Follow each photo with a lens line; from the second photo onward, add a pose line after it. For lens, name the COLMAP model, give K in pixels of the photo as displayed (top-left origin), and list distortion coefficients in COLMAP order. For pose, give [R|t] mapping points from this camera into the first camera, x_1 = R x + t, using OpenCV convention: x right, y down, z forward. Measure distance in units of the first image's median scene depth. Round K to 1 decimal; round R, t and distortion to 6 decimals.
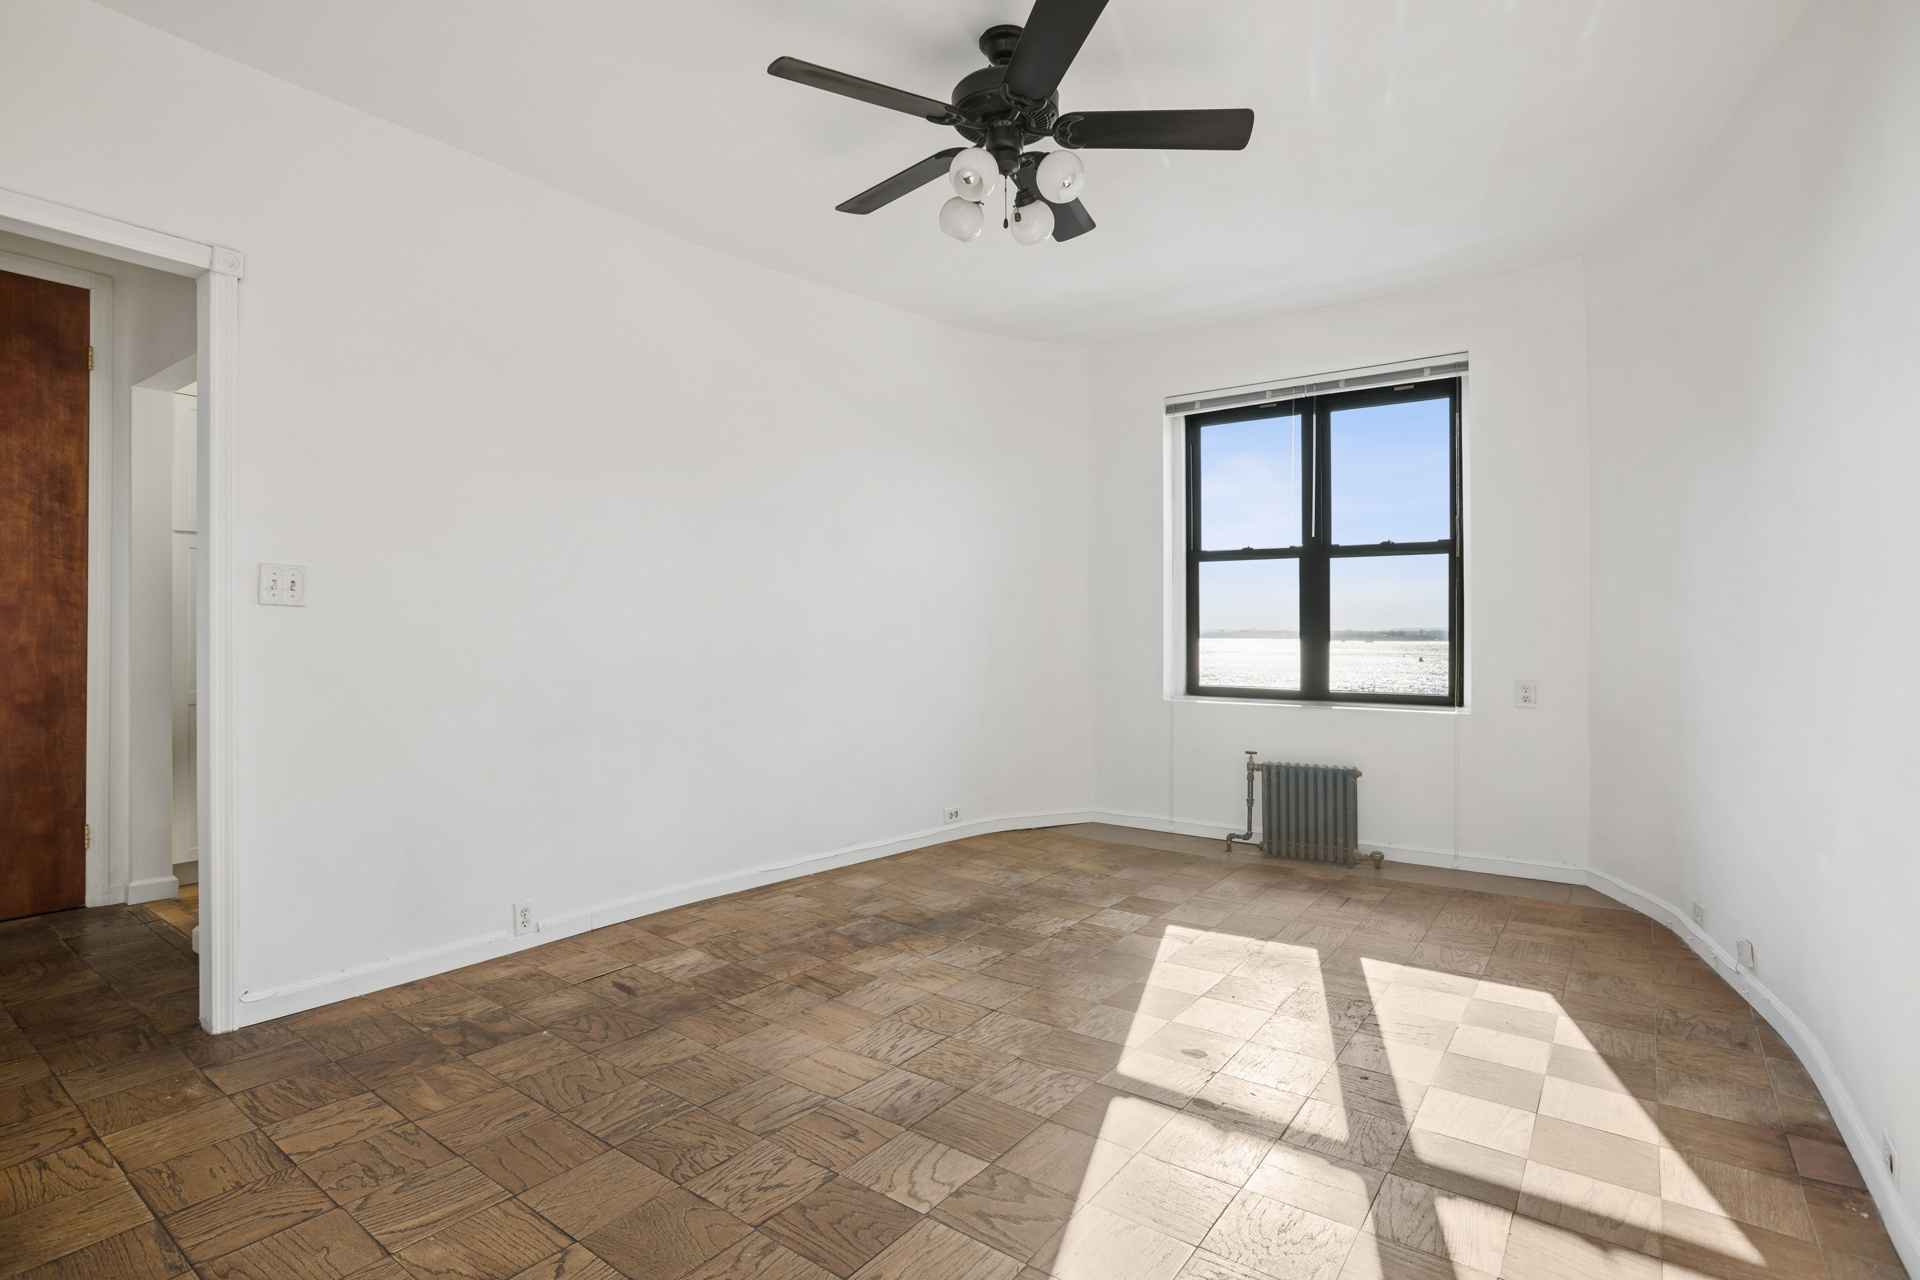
lens RADIAL K [[929.2, 0, 952.7], [0, 929.2, 637.3], [0, 0, 1]] dist [-0.050906, 0.022176]
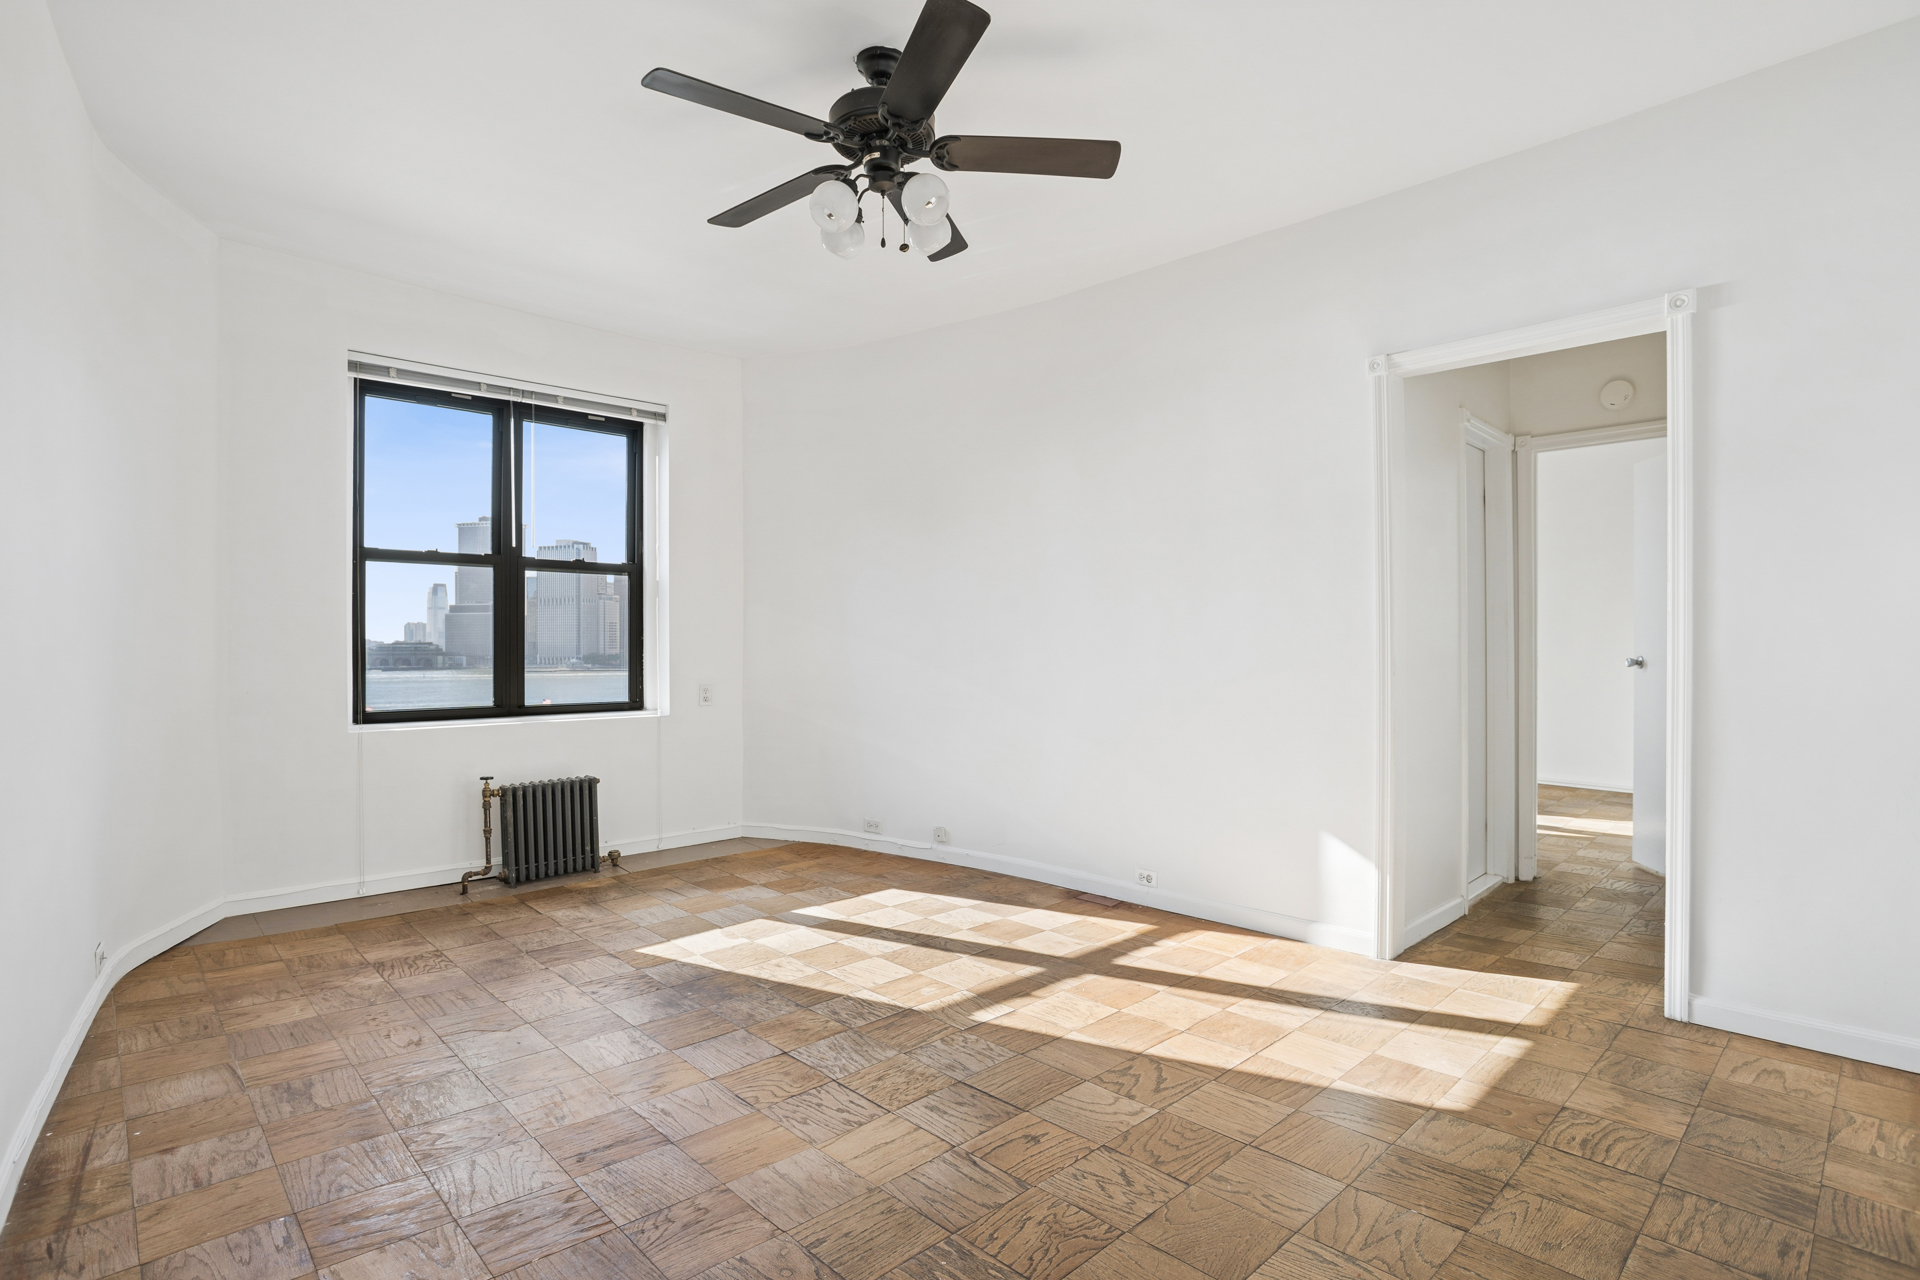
lens RADIAL K [[929.2, 0, 952.7], [0, 929.2, 637.3], [0, 0, 1]] dist [-0.050906, 0.022176]
pose [[0.182918, 0.007514, 0.983099, -0.514197], [0.008145, 0.999925, -0.009159, -0.001603], [-0.983094, 0.009683, 0.182843, 0.407992]]
